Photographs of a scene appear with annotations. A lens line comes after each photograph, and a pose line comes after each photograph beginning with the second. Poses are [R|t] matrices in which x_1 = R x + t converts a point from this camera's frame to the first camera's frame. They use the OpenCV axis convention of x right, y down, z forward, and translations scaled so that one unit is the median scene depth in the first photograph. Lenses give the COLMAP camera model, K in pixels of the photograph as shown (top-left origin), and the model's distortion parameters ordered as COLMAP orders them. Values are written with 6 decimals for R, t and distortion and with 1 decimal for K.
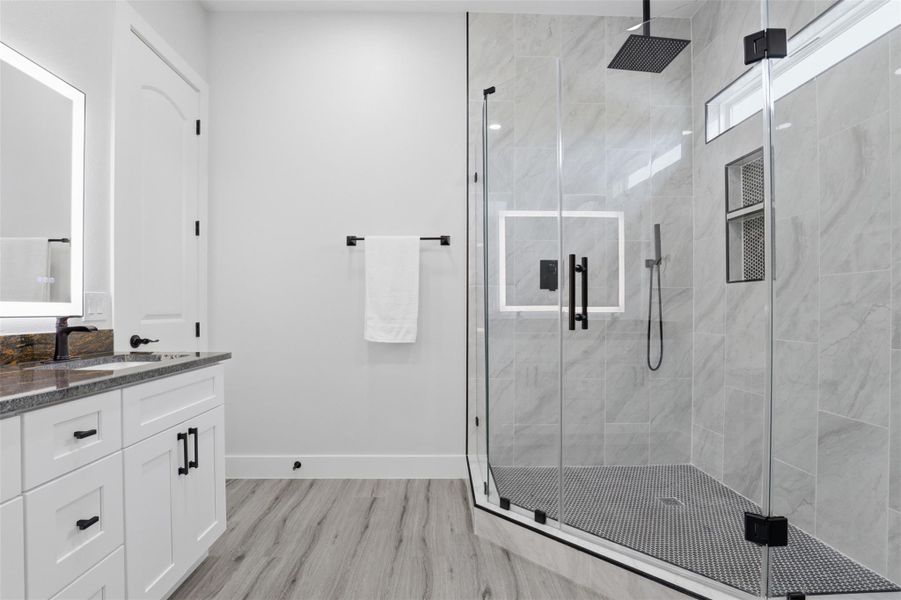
lens RADIAL K [[424.4, 0, 448.6], [0, 424.4, 317.2], [0, 0, 1]] dist [-0.027195, 0.000479]
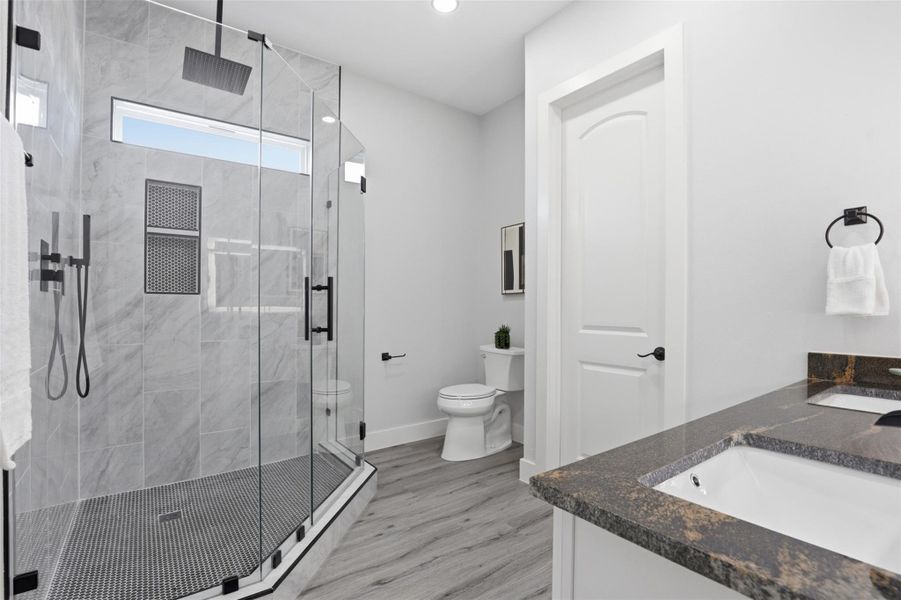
lens RADIAL K [[423.3, 0, 432.0], [0, 423.3, 304.0], [0, 0, 1]] dist [-0.027124, 0.000051]
pose [[-0.542370, 0.006712, 0.840113, -0.643490], [0.010741, 0.999942, -0.001055, -0.049525], [-0.840071, 0.008451, -0.542411, 1.045703]]
